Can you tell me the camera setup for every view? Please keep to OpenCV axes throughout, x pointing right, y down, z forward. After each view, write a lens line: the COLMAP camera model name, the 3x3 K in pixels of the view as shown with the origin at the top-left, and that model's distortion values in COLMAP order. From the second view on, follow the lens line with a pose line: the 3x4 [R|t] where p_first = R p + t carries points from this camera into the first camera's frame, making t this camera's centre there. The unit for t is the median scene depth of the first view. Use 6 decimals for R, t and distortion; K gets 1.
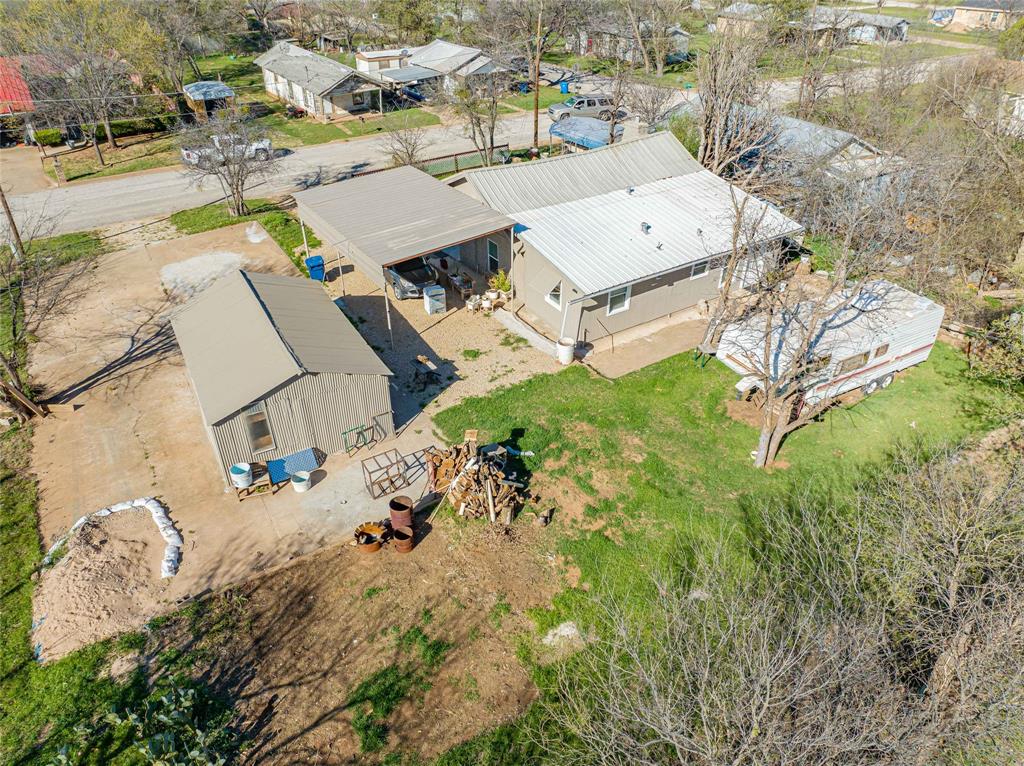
lens RADIAL K [[722.0, 0, 512.0], [0, 722.0, 383.0], [0, 0, 1]] dist [-0.039581, 0.005086]
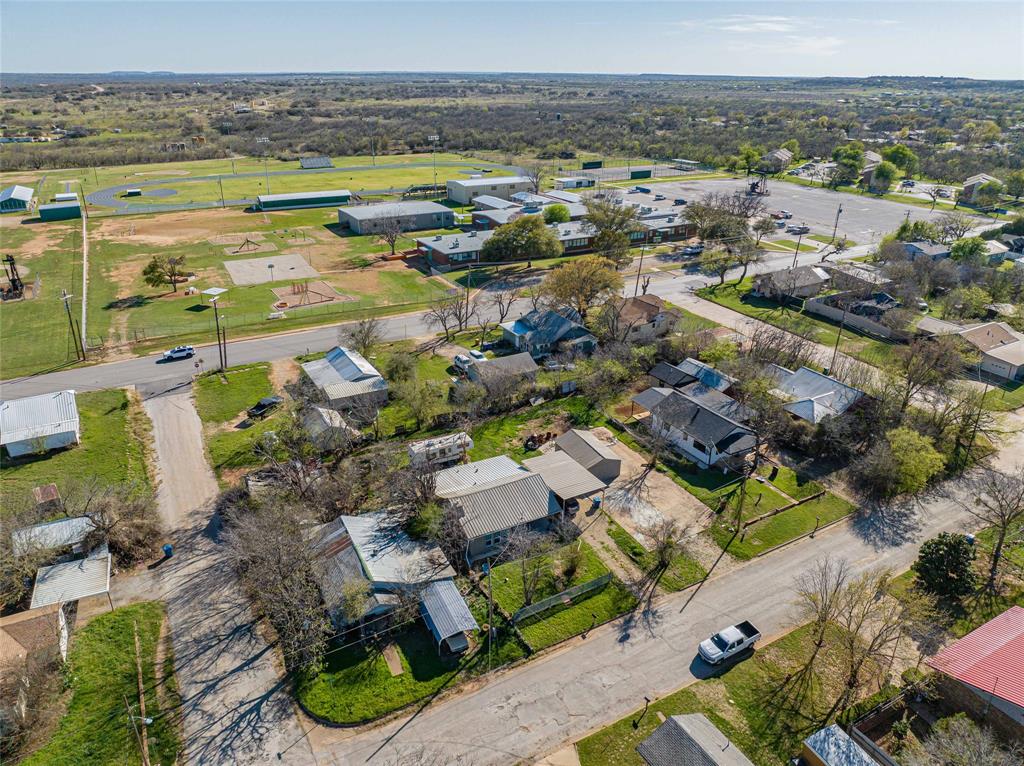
lens RADIAL K [[716.9, 0, 512.0], [0, 716.9, 383.0], [0, 0, 1]] dist [-0.026676, -0.001723]
pose [[-0.997740, -0.034626, 0.057578, -0.147845], [0.030361, 0.532129, 0.846118, -3.850010], [-0.059936, 0.845955, -0.529876, 3.014829]]
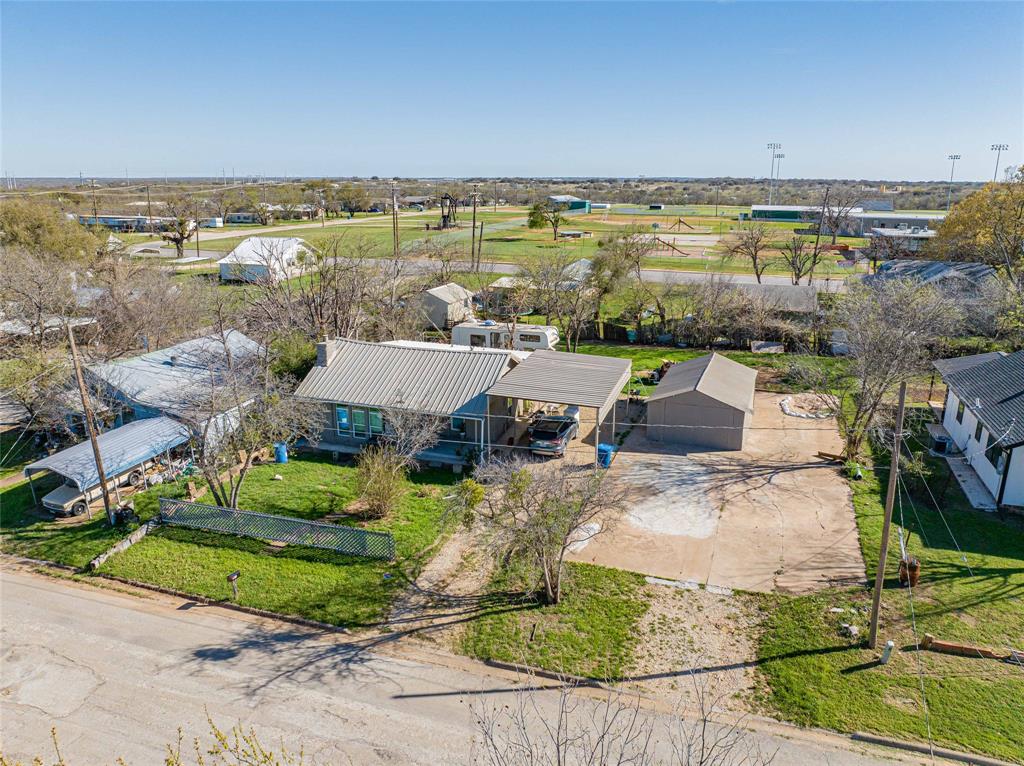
lens RADIAL K [[722.0, 0, 512.0], [0, 722.0, 383.0], [0, 0, 1]] dist [-0.039581, 0.005086]
pose [[-0.619614, -0.222659, 0.752663, -1.506446], [0.437545, 0.698124, 0.566724, -1.405096], [-0.651639, 0.680474, -0.335144, 2.081271]]
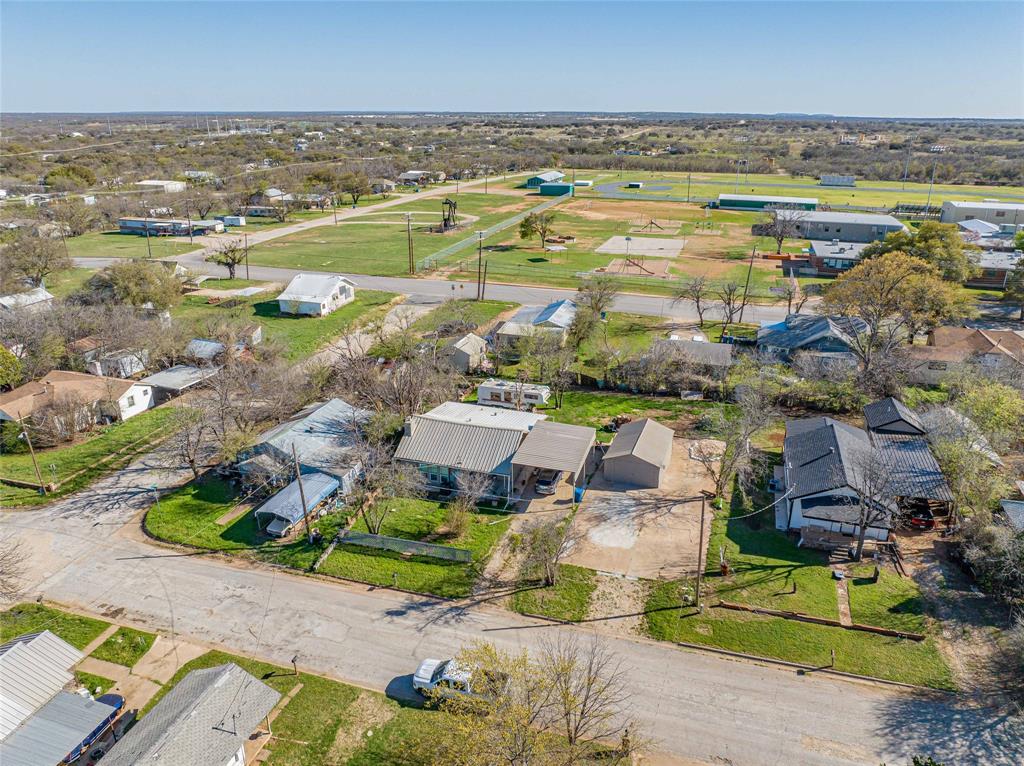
lens RADIAL K [[716.9, 0, 512.0], [0, 716.9, 383.0], [0, 0, 1]] dist [-0.026676, -0.001723]
pose [[-0.637026, -0.279127, 0.718531, -2.228305], [0.429617, 0.645381, 0.631595, -2.518910], [-0.640021, 0.711035, -0.291207, 2.196504]]
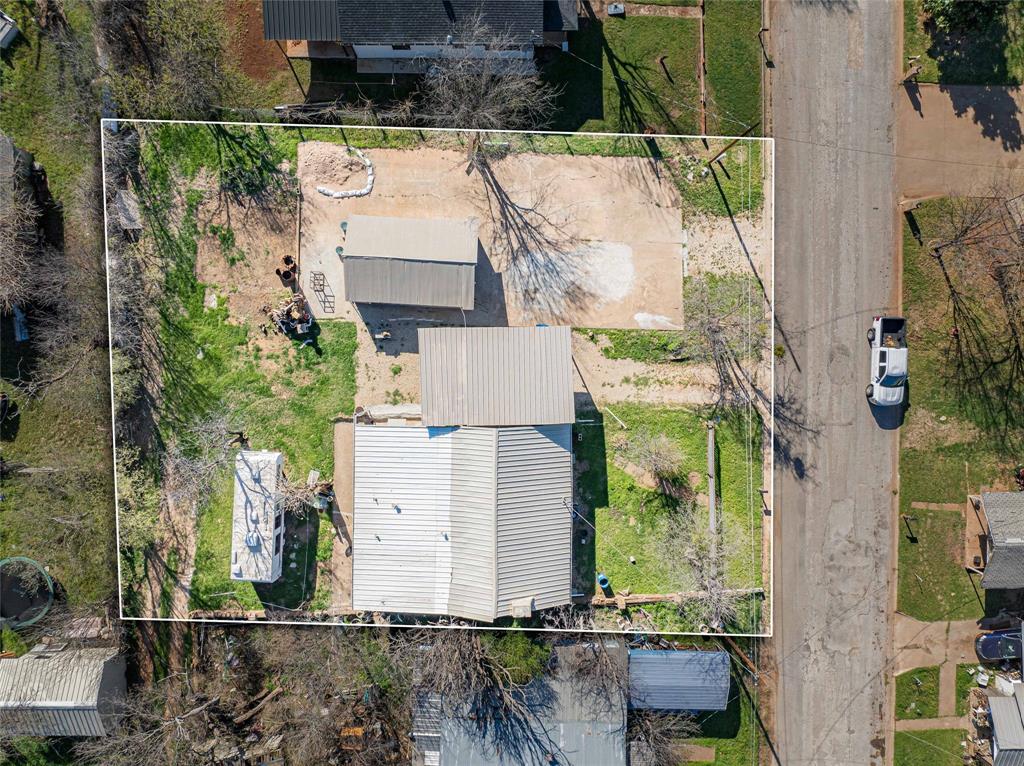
lens RADIAL K [[722.0, 0, 512.0], [0, 722.0, 383.0], [0, 0, 1]] dist [-0.039581, 0.005086]
pose [[-0.538459, 0.842615, -0.007878, -0.206226], [-0.496703, -0.309830, 0.810735, -1.997583], [0.680696, 0.440461, 0.585360, 0.224166]]
